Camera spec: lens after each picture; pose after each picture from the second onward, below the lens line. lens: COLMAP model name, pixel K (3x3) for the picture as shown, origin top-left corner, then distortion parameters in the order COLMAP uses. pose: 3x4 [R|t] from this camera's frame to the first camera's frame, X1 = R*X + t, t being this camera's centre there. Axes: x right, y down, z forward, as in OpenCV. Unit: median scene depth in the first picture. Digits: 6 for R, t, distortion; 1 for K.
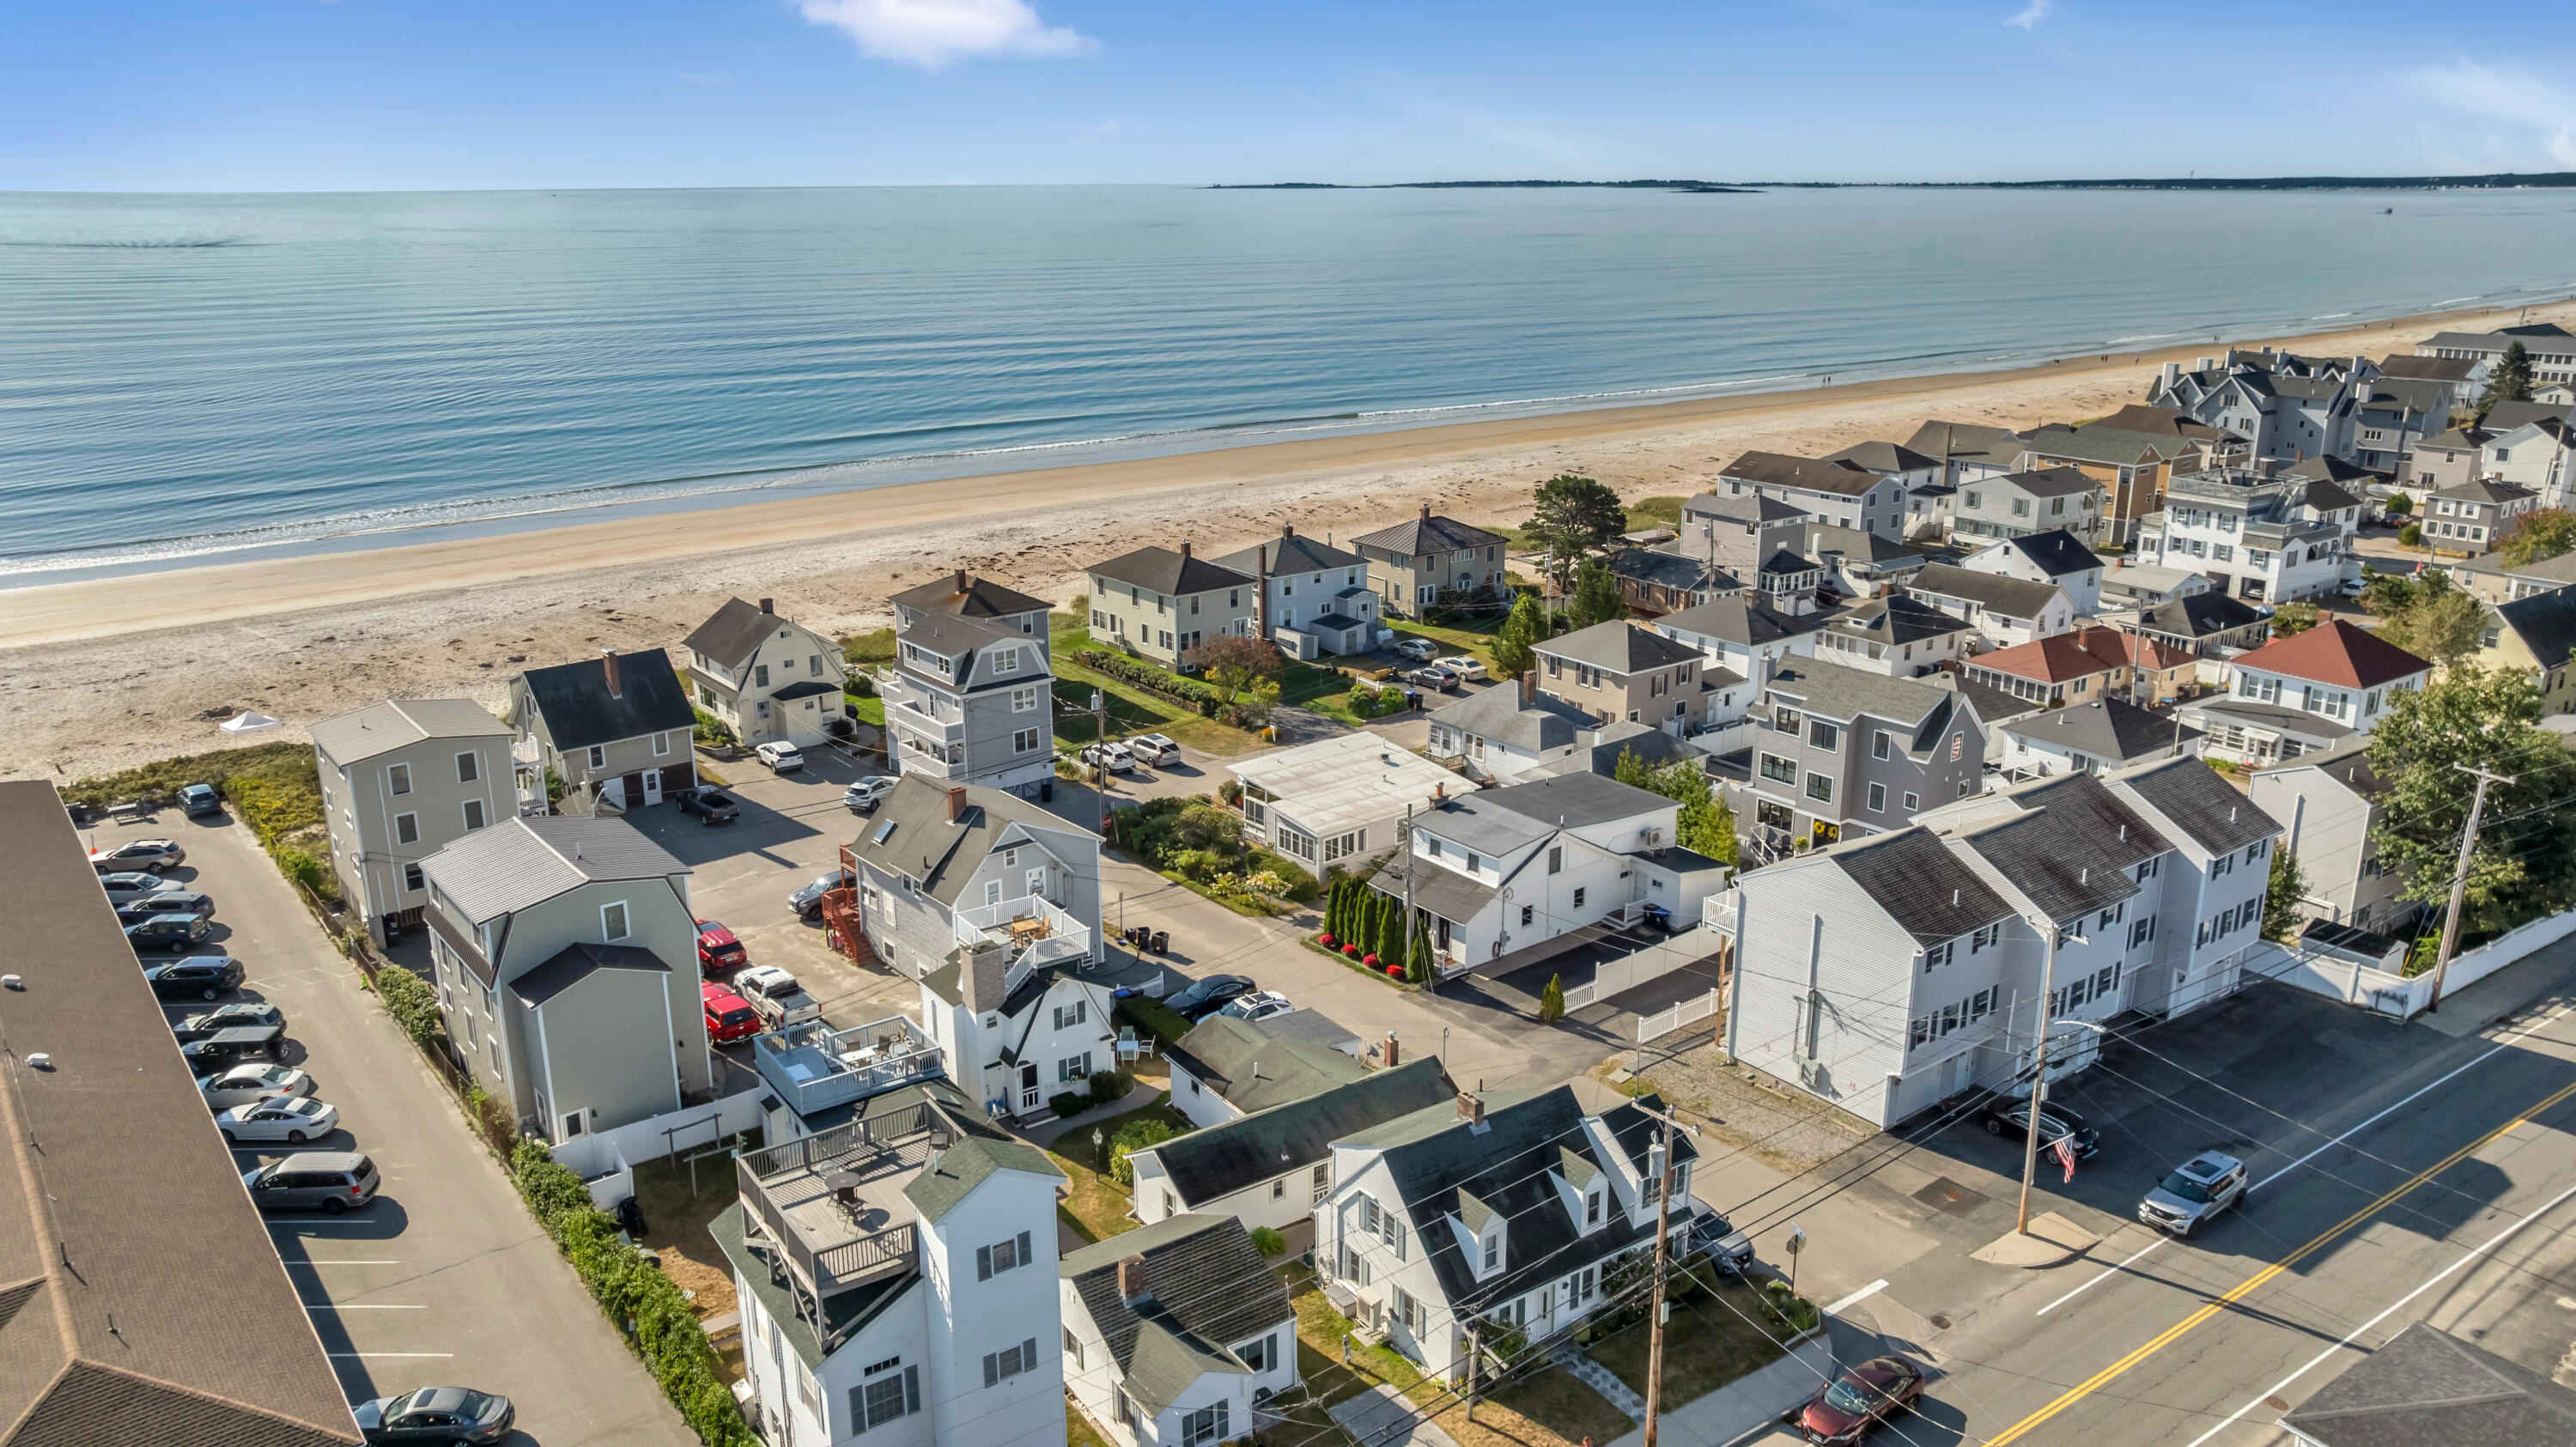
lens RADIAL K [[1814.2, 0, 1285.3], [0, 1814.2, 715.8], [0, 0, 1]] dist [-0.027849, 0.013901]
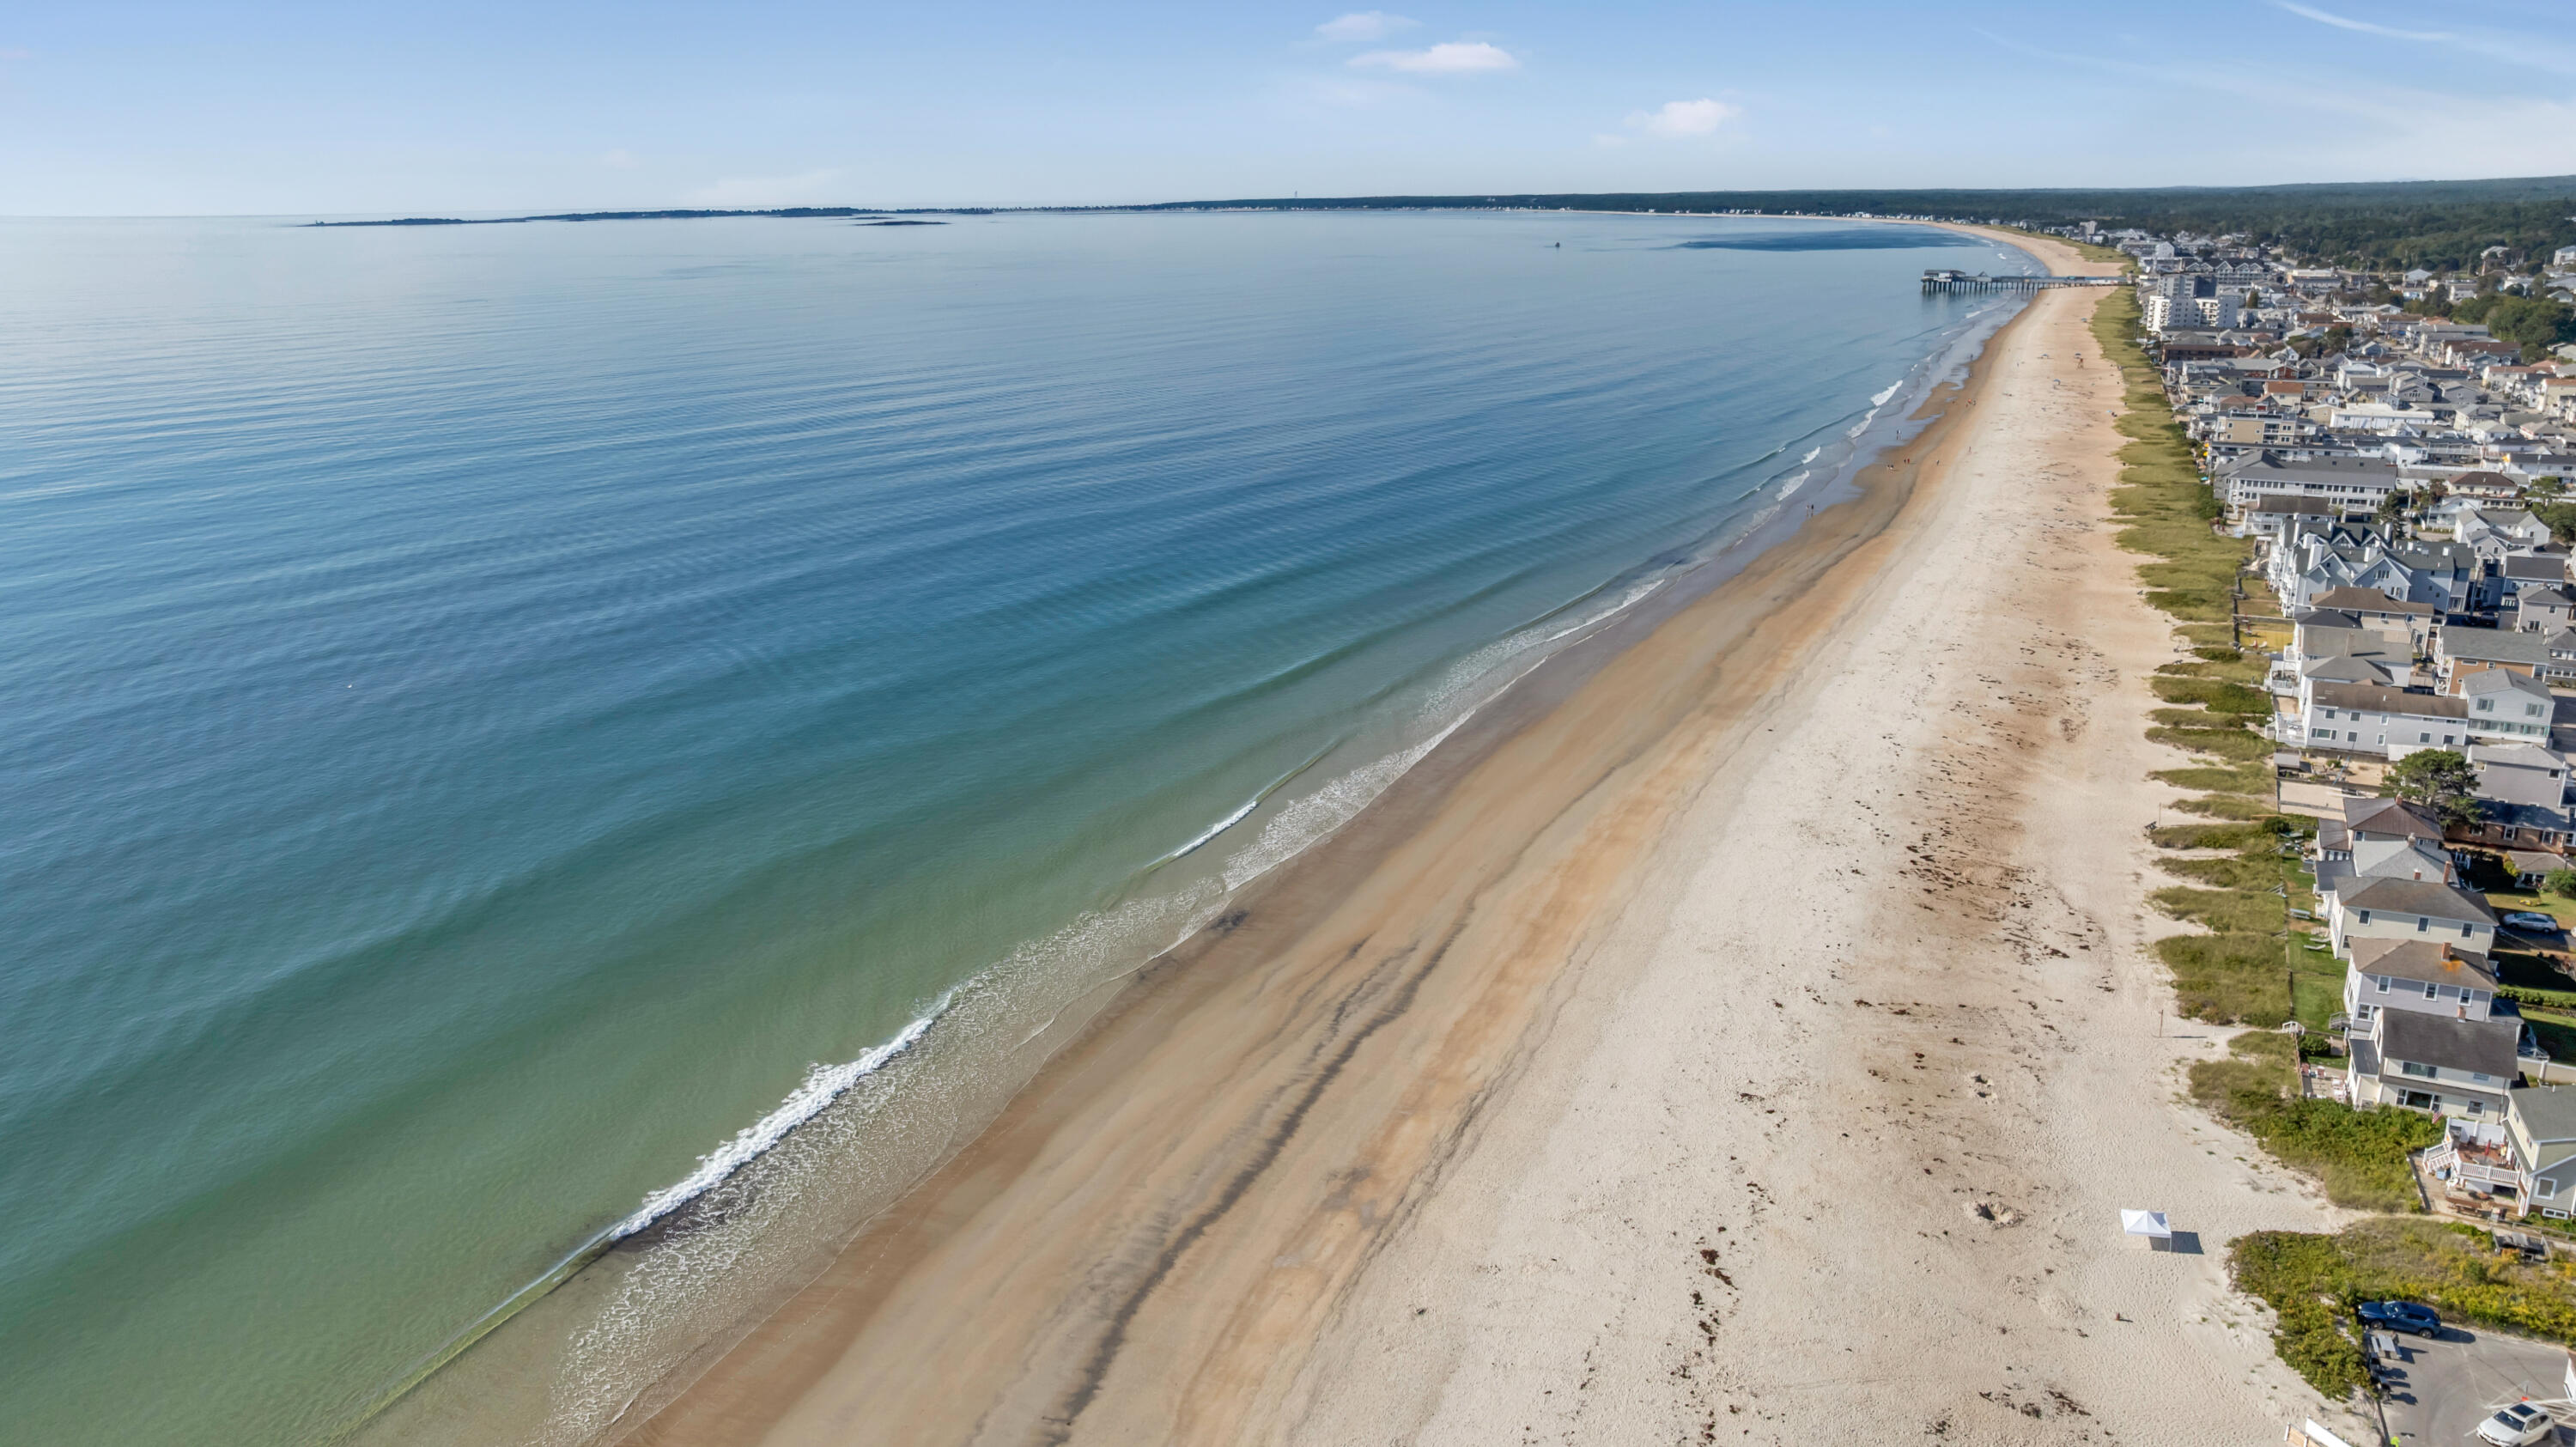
lens RADIAL K [[1814.2, 0, 1289.2], [0, 1814.2, 734.8], [0, 0, 1]] dist [-0.027849, 0.013901]
pose [[0.894439, -0.133696, 0.426736, -1.537971], [0.133779, 0.990559, 0.029942, -0.402502], [-0.426710, 0.030307, 0.903881, 0.284544]]
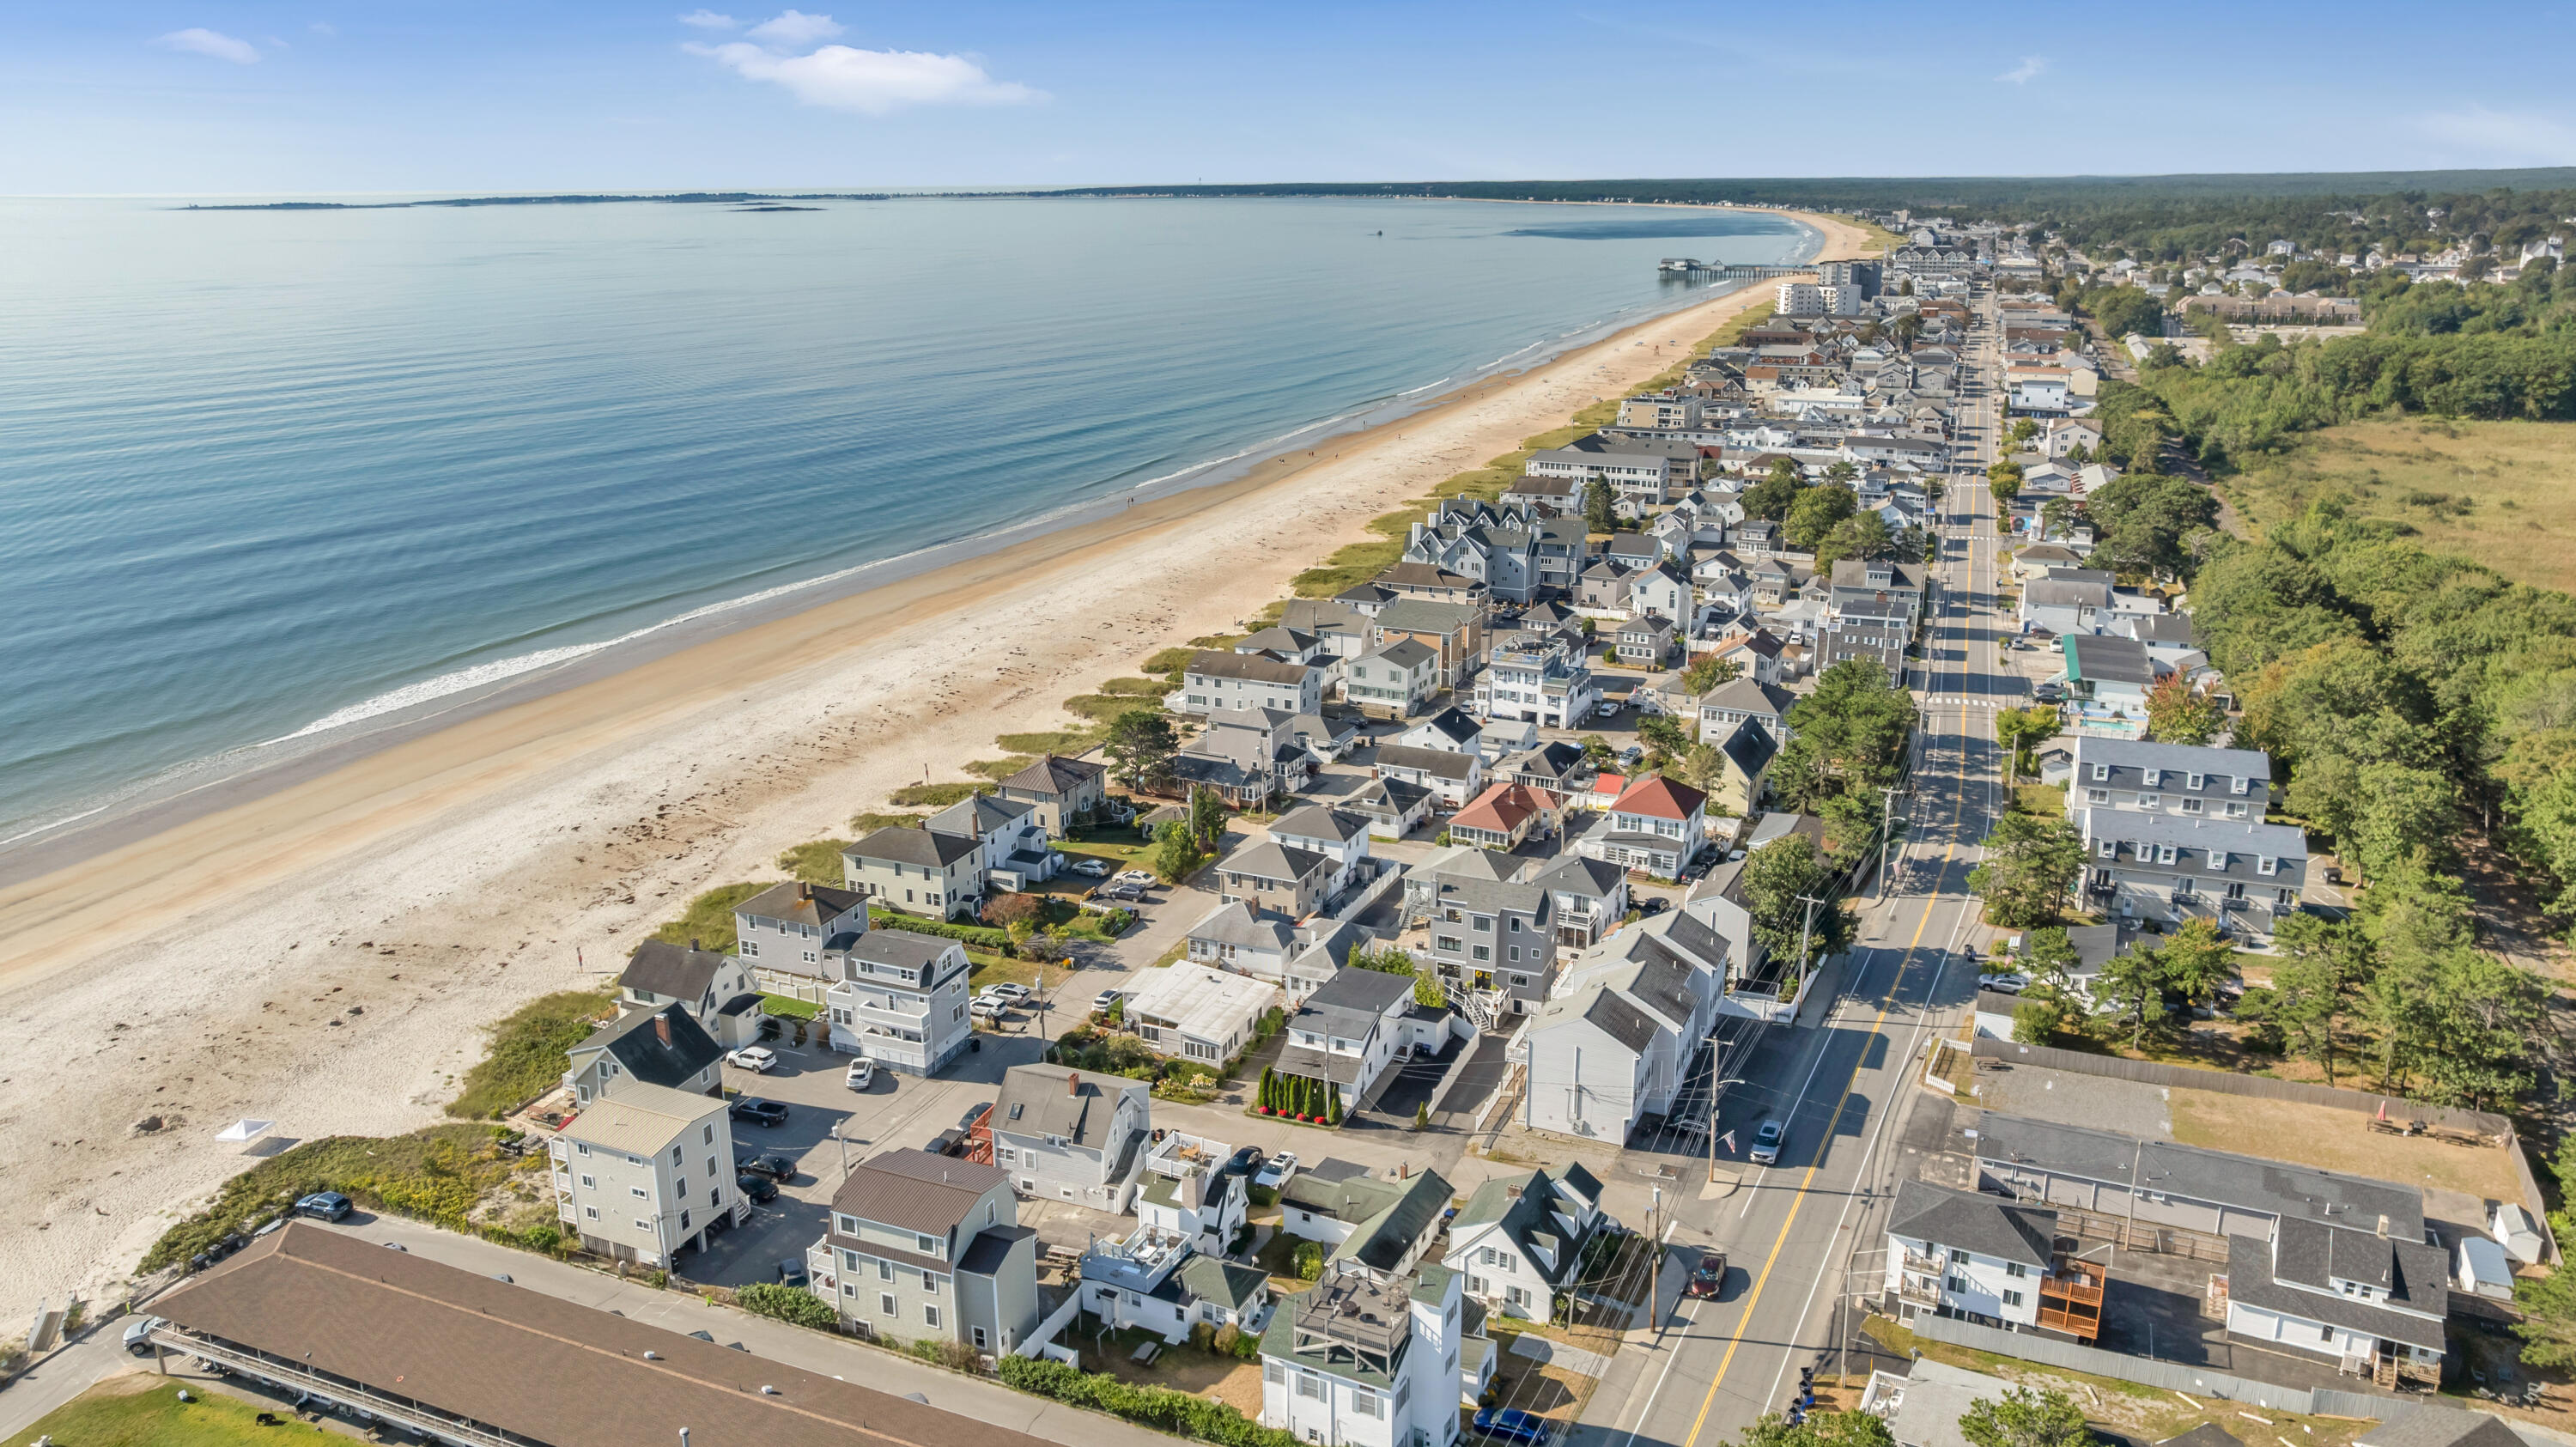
lens RADIAL K [[1814.2, 0, 1286.6], [0, 1814.2, 718.7], [0, 0, 1]] dist [-0.027849, 0.013901]
pose [[0.877704, -0.139456, 0.458463, -0.518911], [0.139664, 0.989627, 0.033648, -0.219134], [-0.458400, 0.034498, 0.888076, -0.376256]]
